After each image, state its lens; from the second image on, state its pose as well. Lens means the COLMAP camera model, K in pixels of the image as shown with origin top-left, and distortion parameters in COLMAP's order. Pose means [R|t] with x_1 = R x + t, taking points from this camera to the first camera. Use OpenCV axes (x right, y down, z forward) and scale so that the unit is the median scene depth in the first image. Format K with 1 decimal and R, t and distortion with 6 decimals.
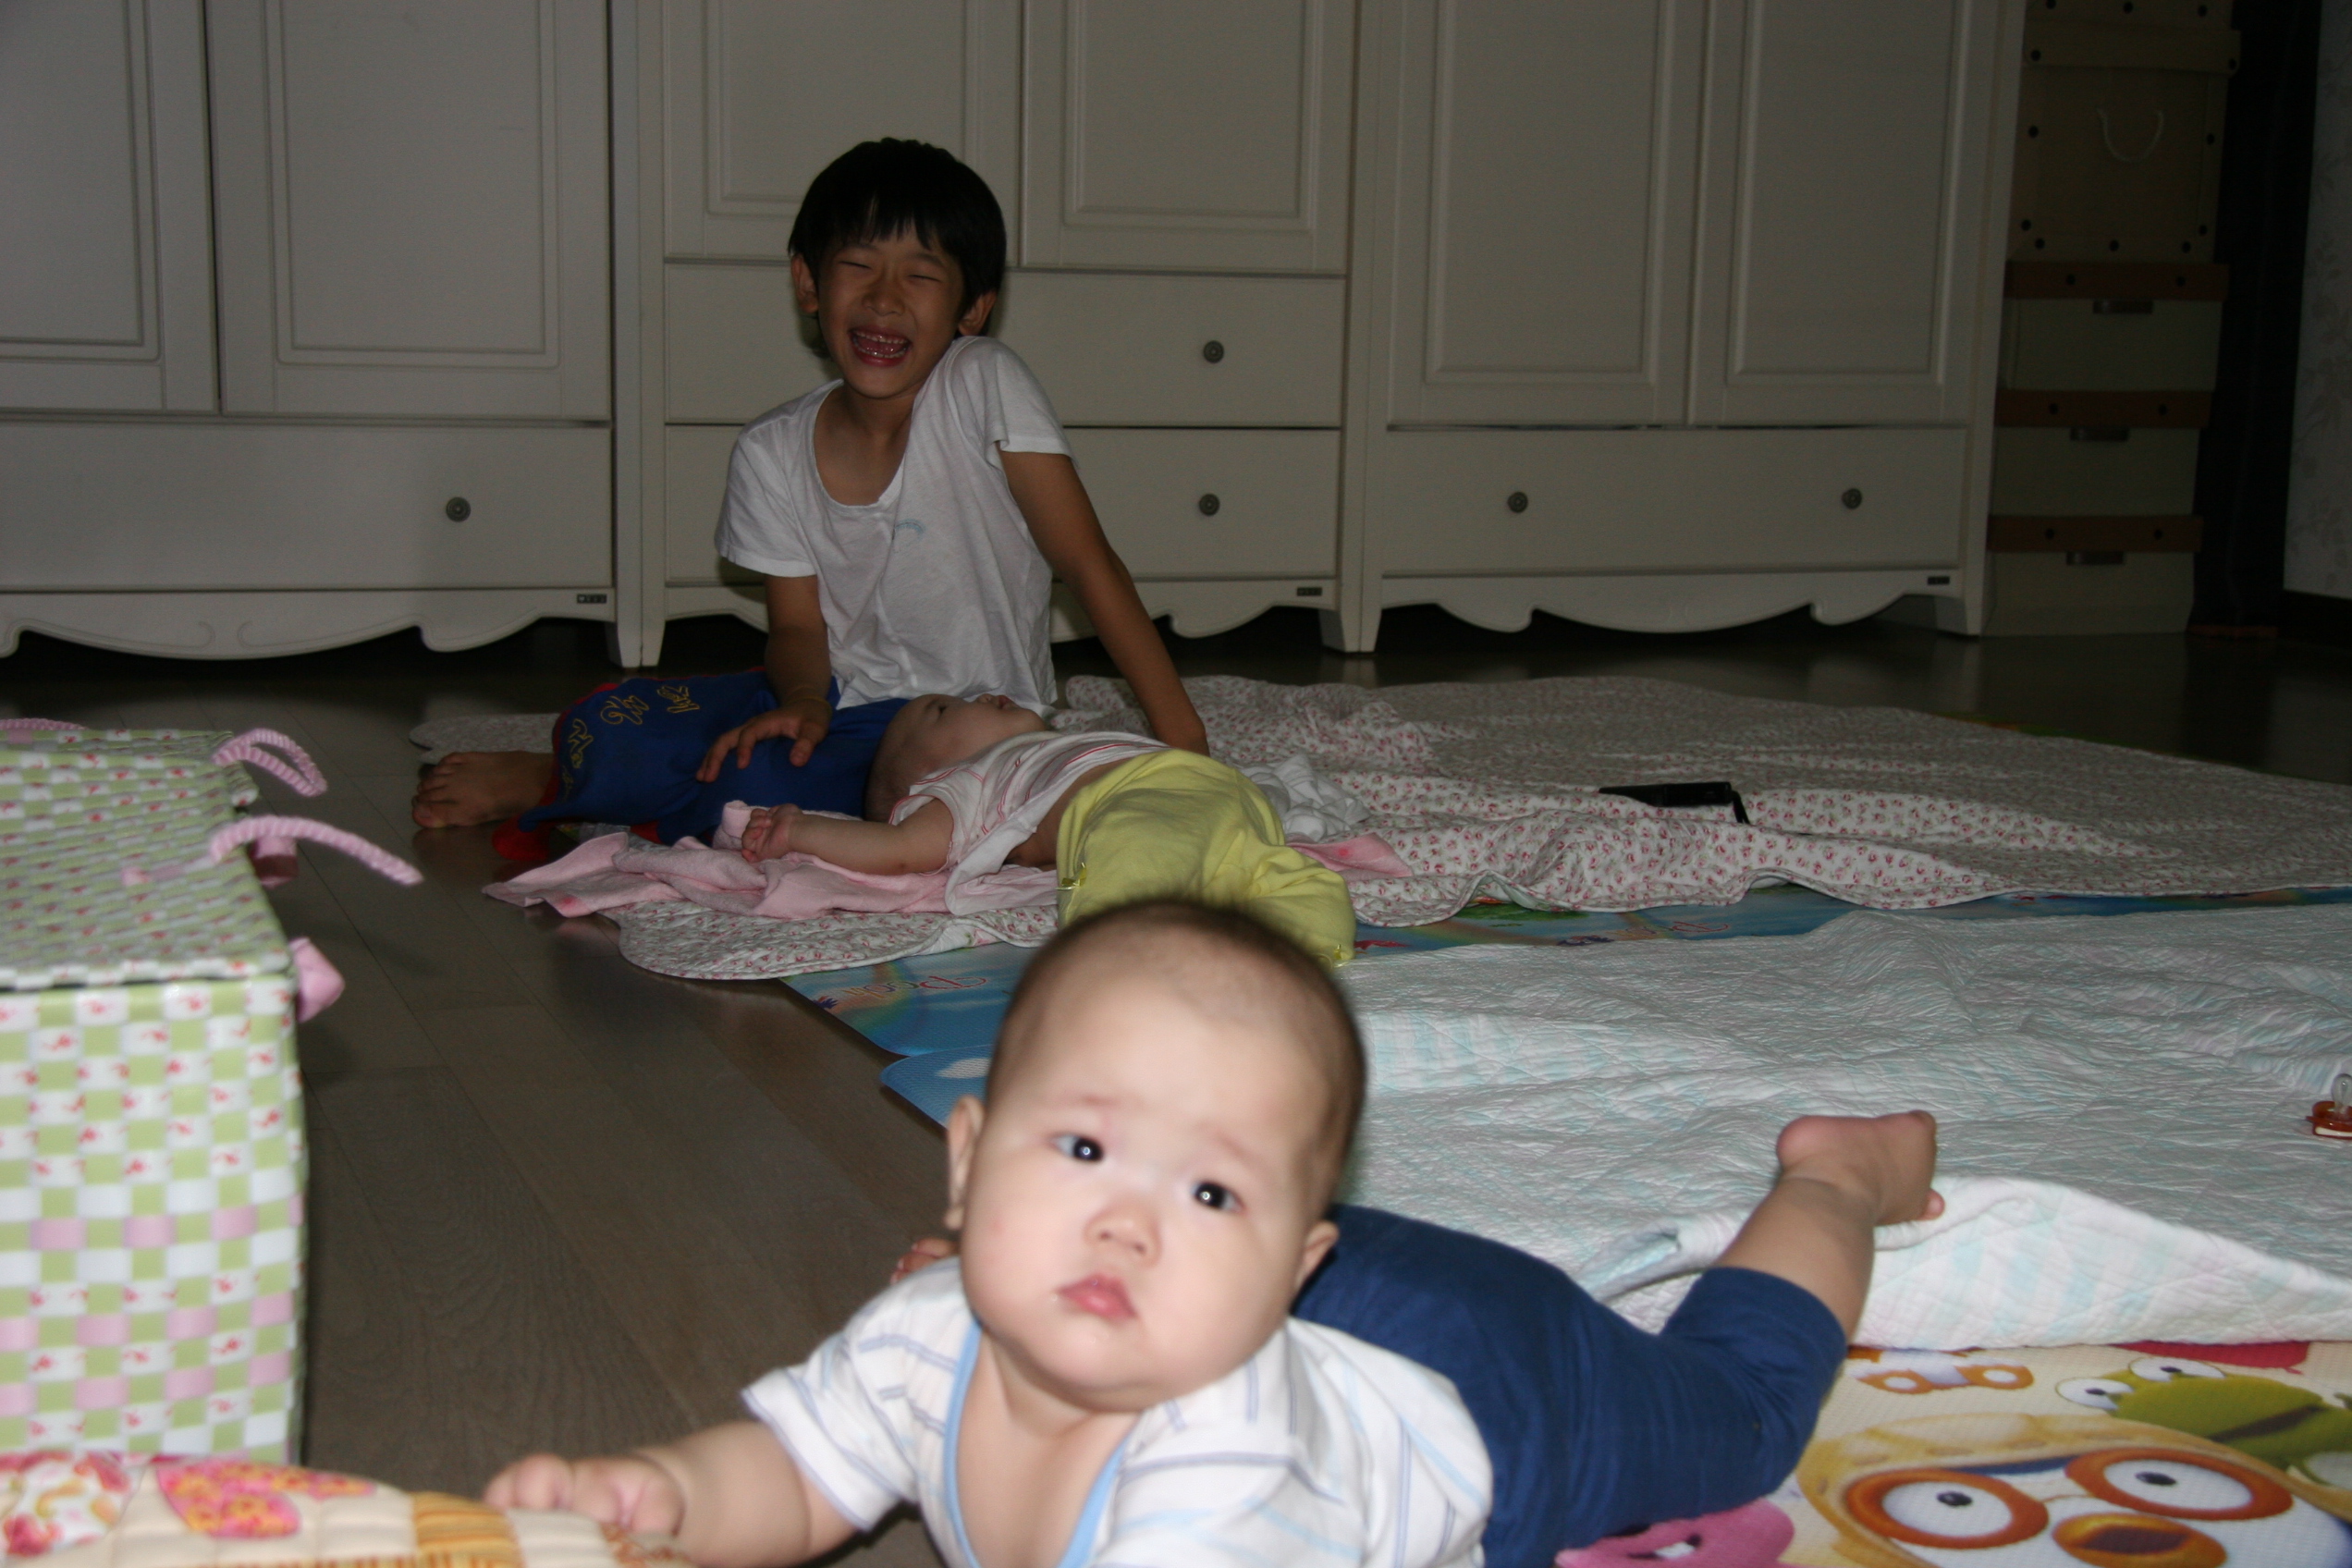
lens RADIAL K [[3538.8, 0, 1176.0], [0, 3538.8, 784.0], [0, 0, 1]] dist [0.183689, 0.074985]
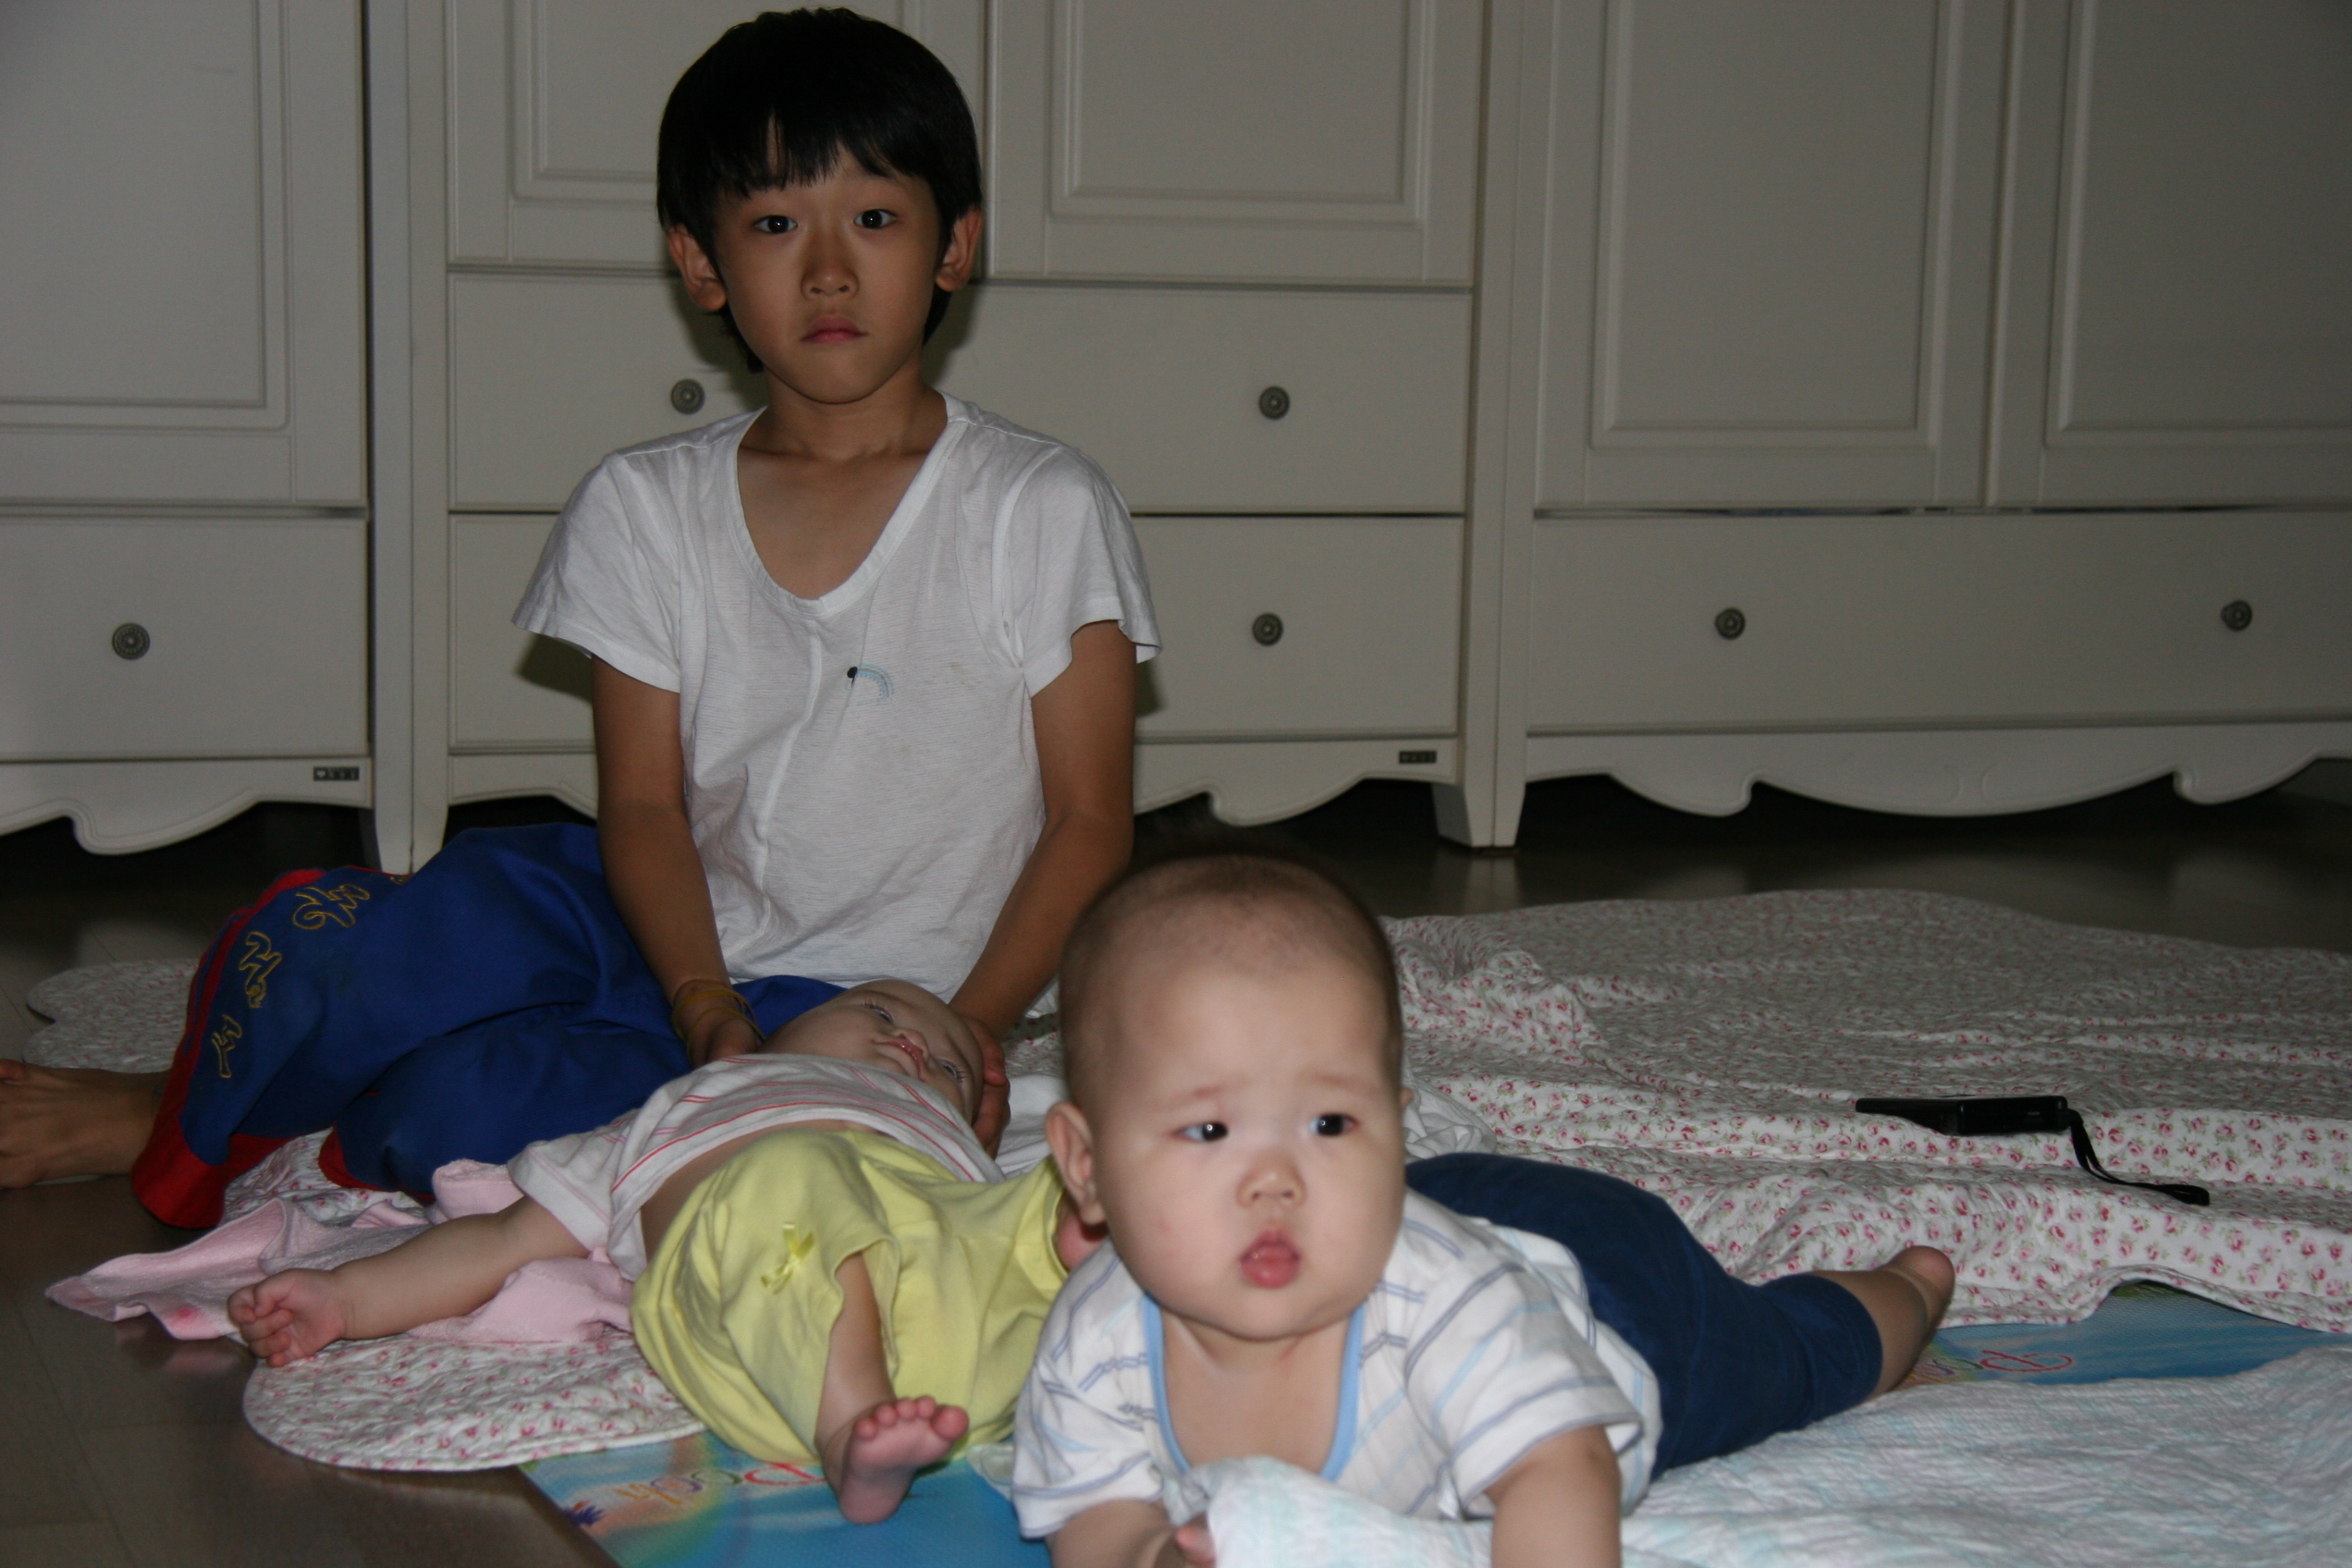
lens RADIAL K [[4757.2, 0, 1176.0], [0, 4757.2, 784.0], [0, 0, 1]] dist [0.341950, 0.350716]
pose [[0.999770, 0.002180, -0.021347, 0.013782], [-0.002838, 0.999520, -0.030853, -0.026360], [0.021269, 0.030906, 0.999296, 0.120719]]
